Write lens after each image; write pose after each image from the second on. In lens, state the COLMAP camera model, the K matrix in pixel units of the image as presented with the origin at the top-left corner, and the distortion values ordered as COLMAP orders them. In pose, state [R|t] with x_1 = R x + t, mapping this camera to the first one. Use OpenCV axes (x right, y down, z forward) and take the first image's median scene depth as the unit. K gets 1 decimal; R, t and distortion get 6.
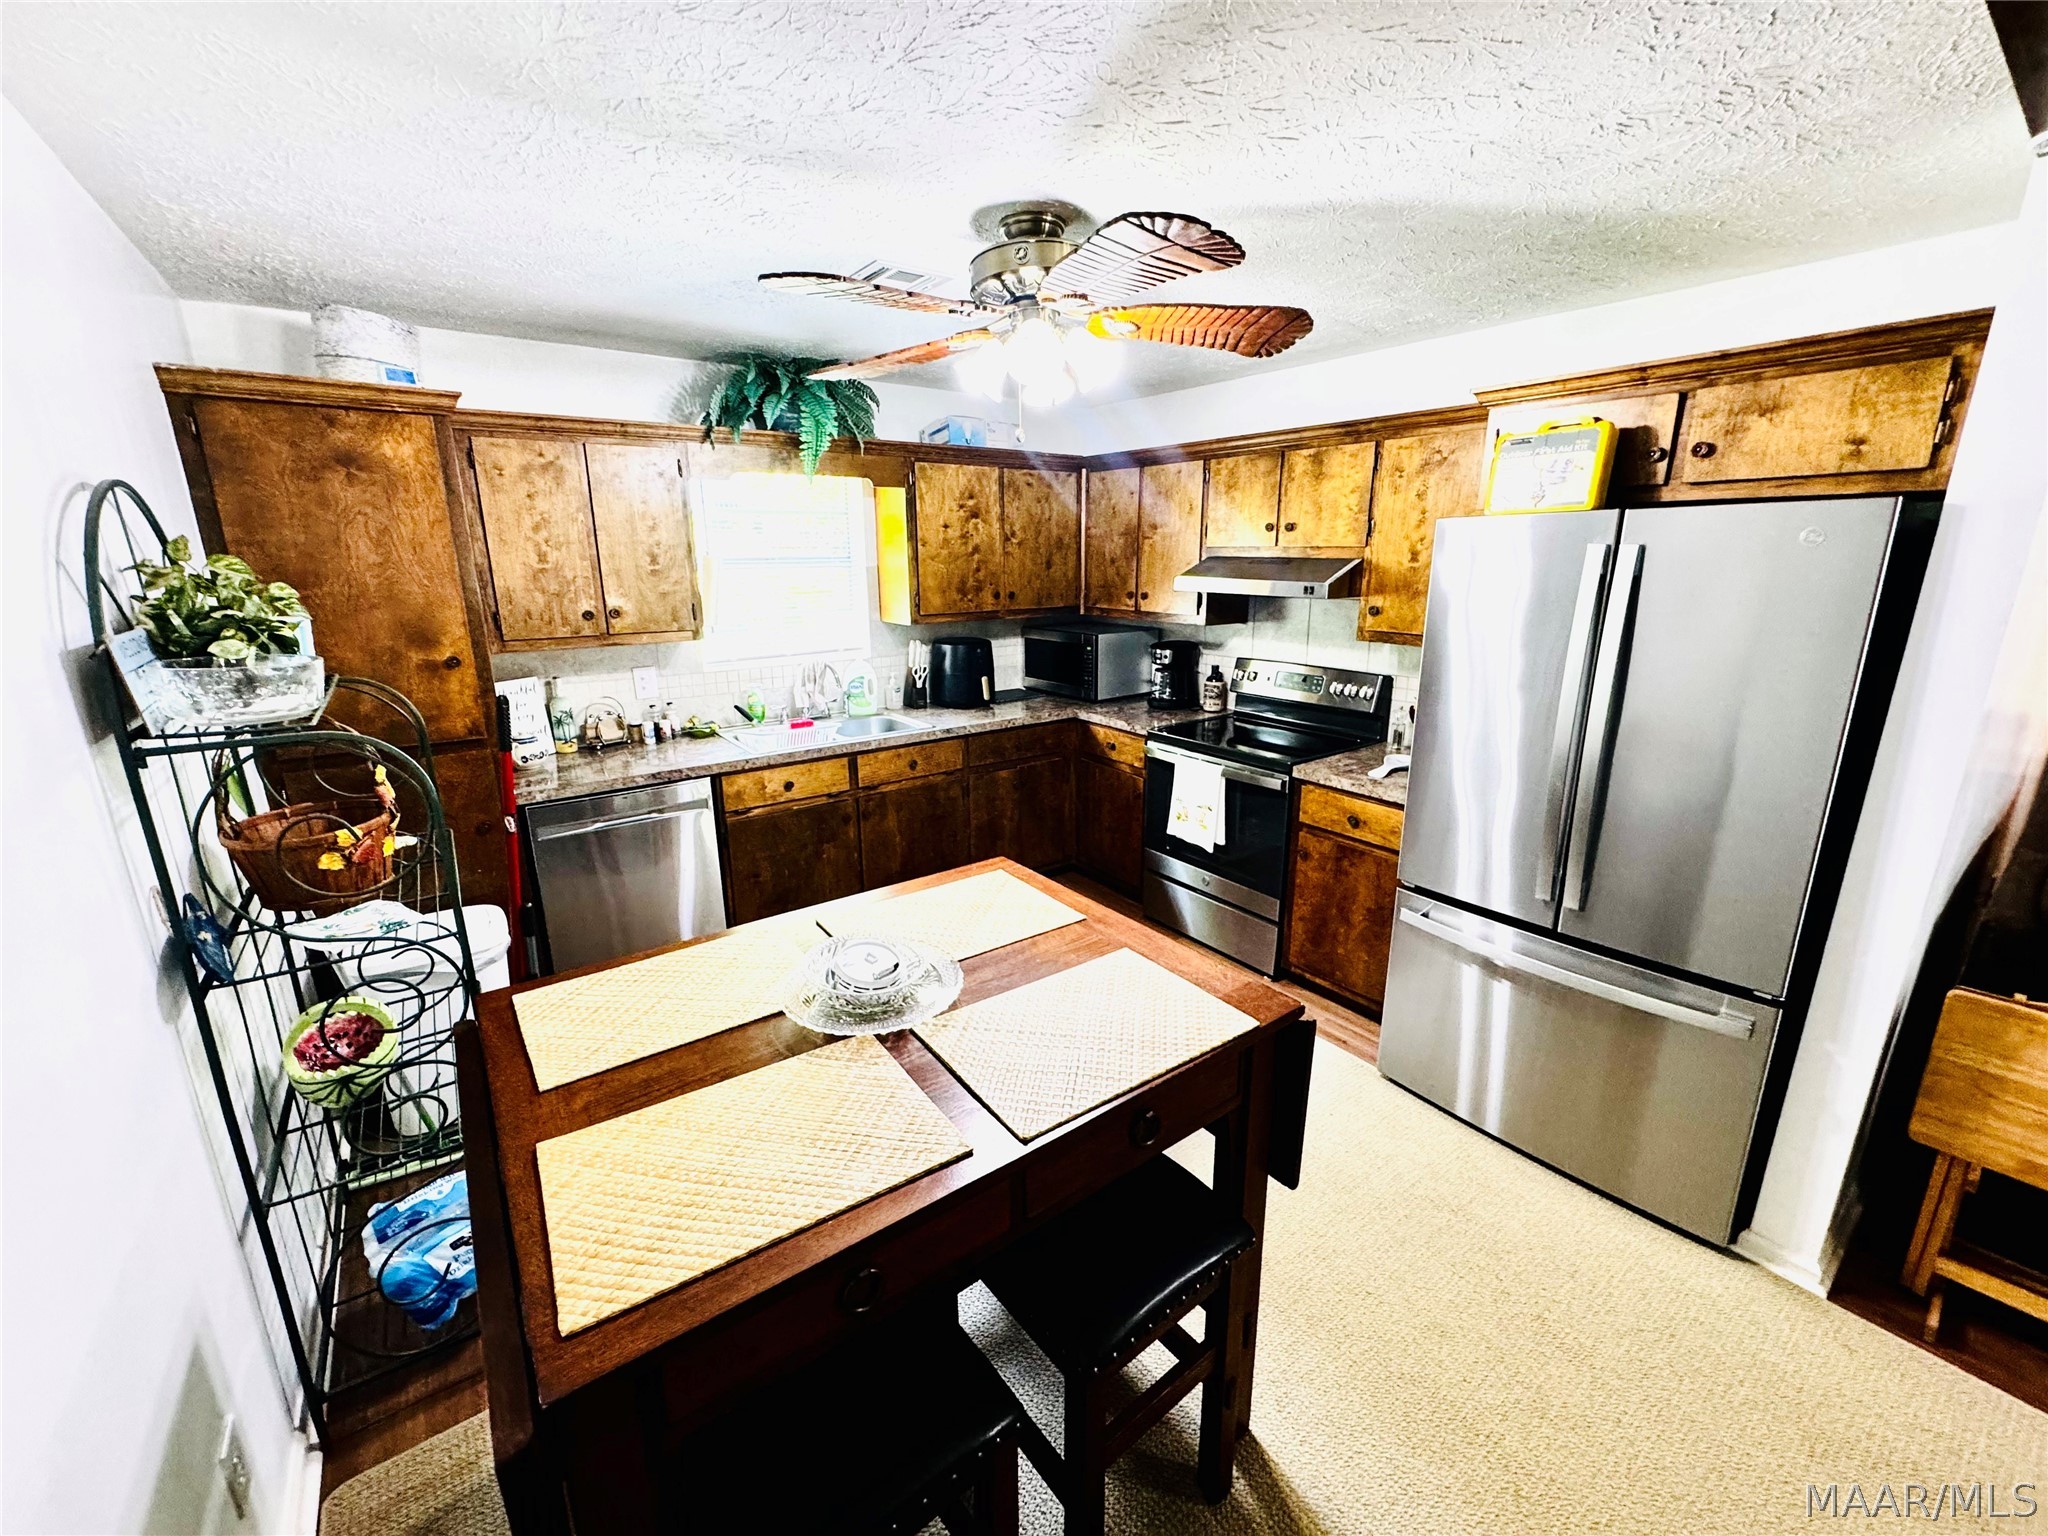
lens RADIAL K [[819.3, 0, 1023.1], [0, 819.3, 768.3], [0, 0, 1]] dist [-0.002330, -0.000027]
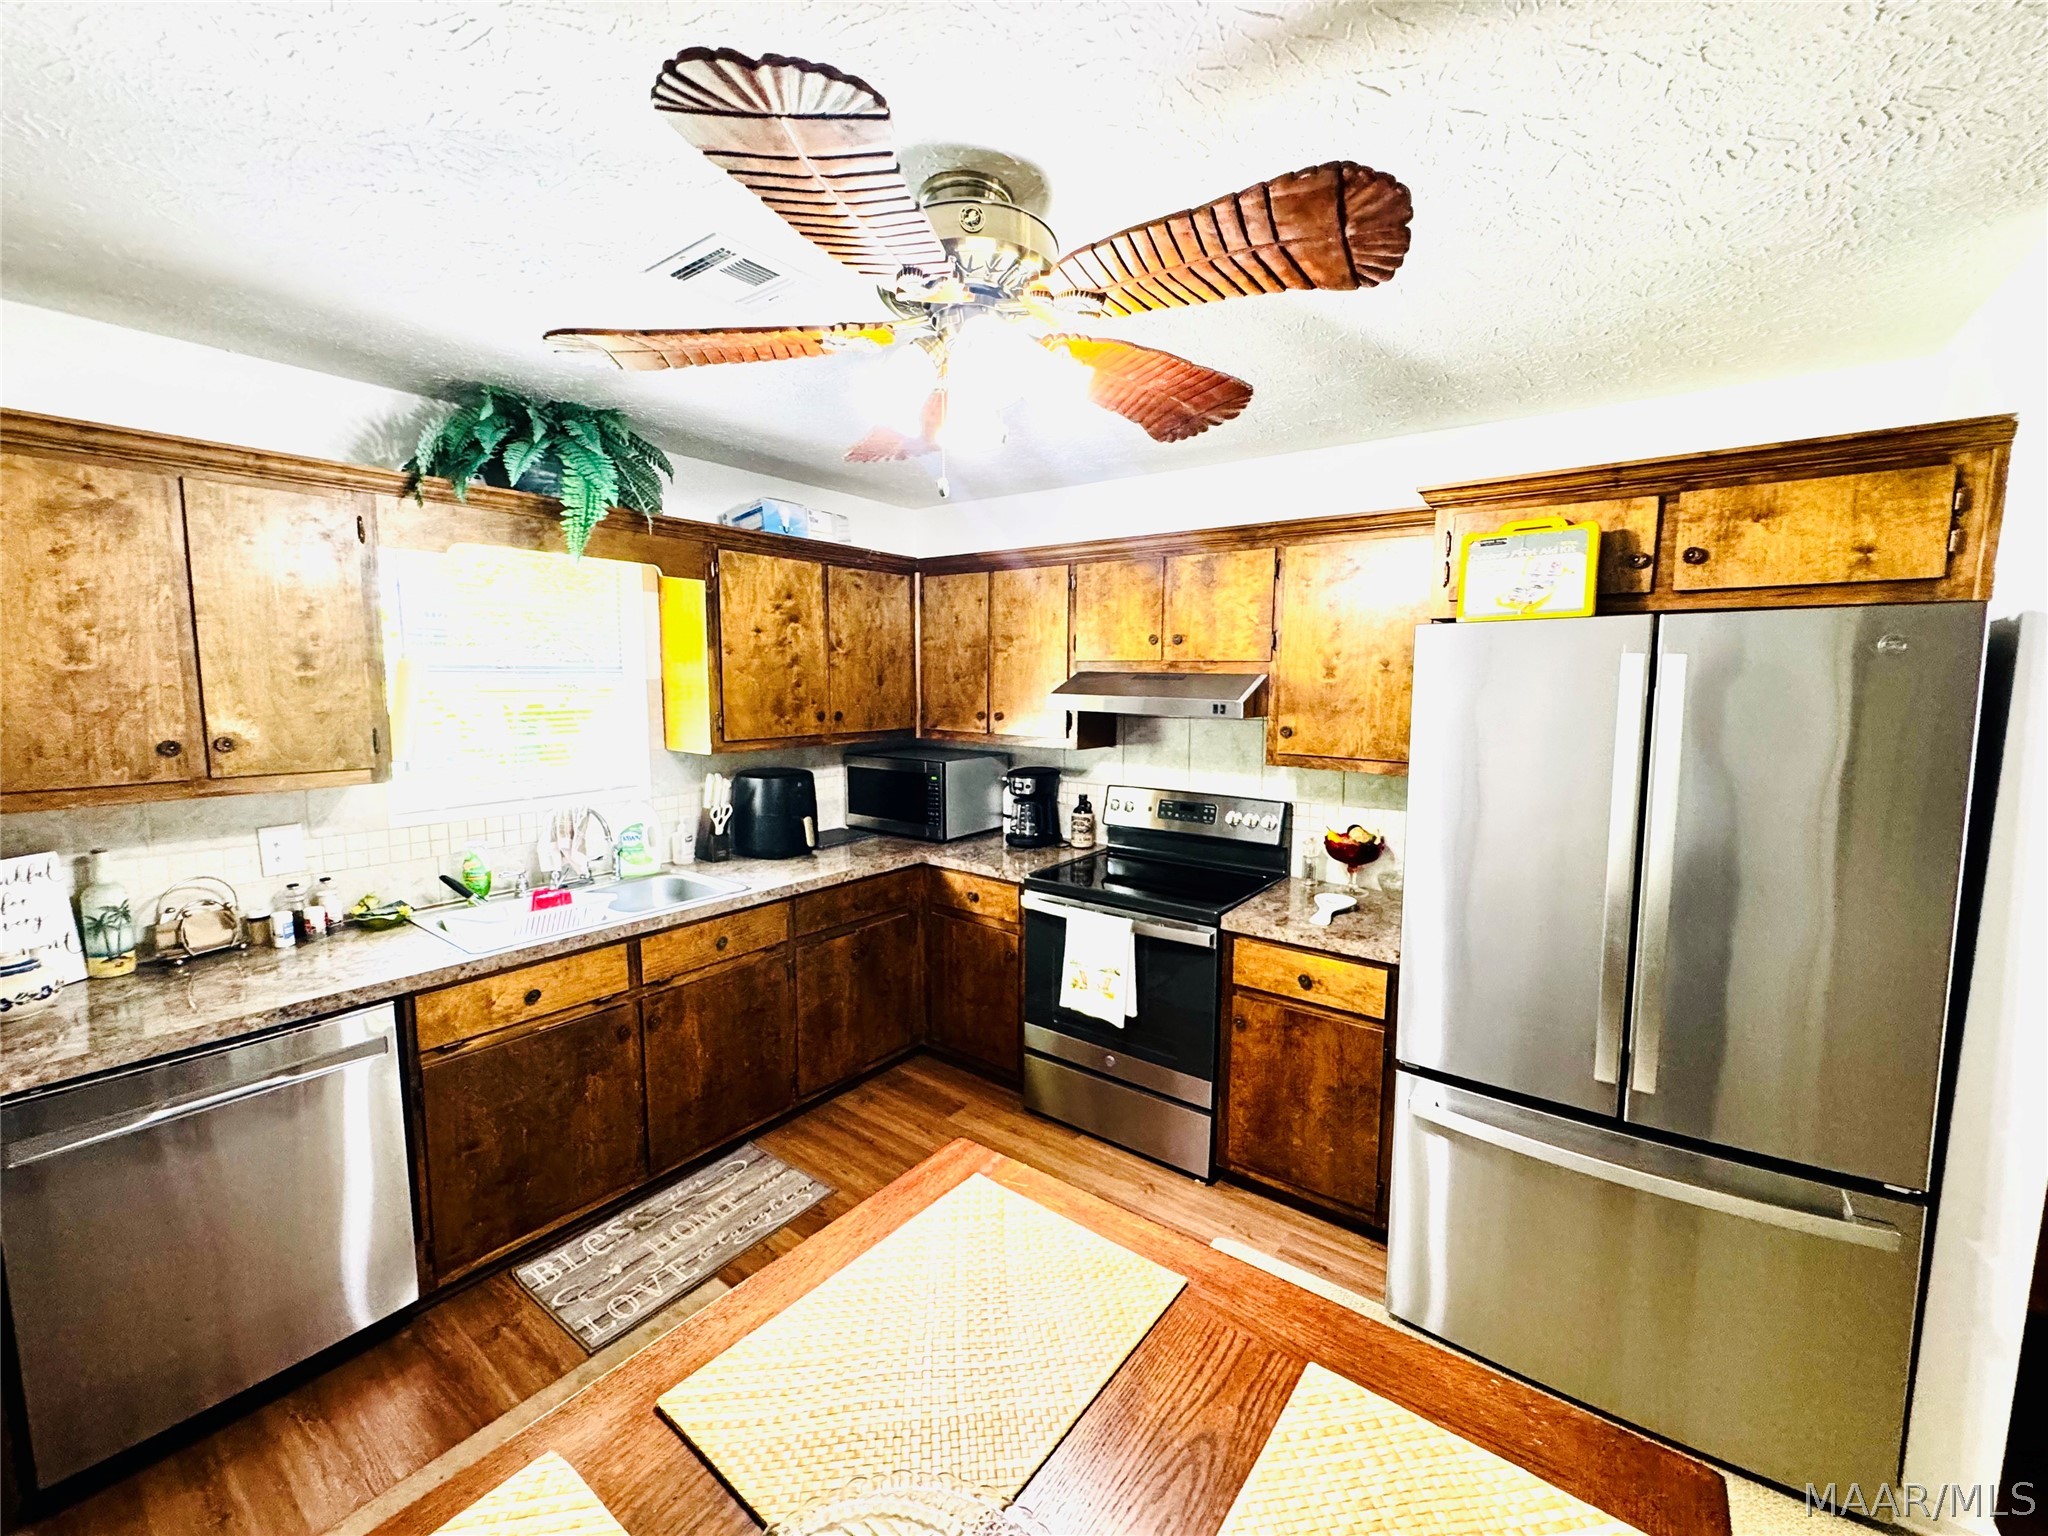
lens RADIAL K [[819.3, 0, 1023.1], [0, 819.3, 768.3], [0, 0, 1]] dist [-0.002330, -0.000027]
pose [[0.957635, -0.019950, 0.287293, -0.095044], [0.061716, 0.988638, -0.137066, -0.047844], [-0.281294, 0.148989, 0.947985, 0.238497]]
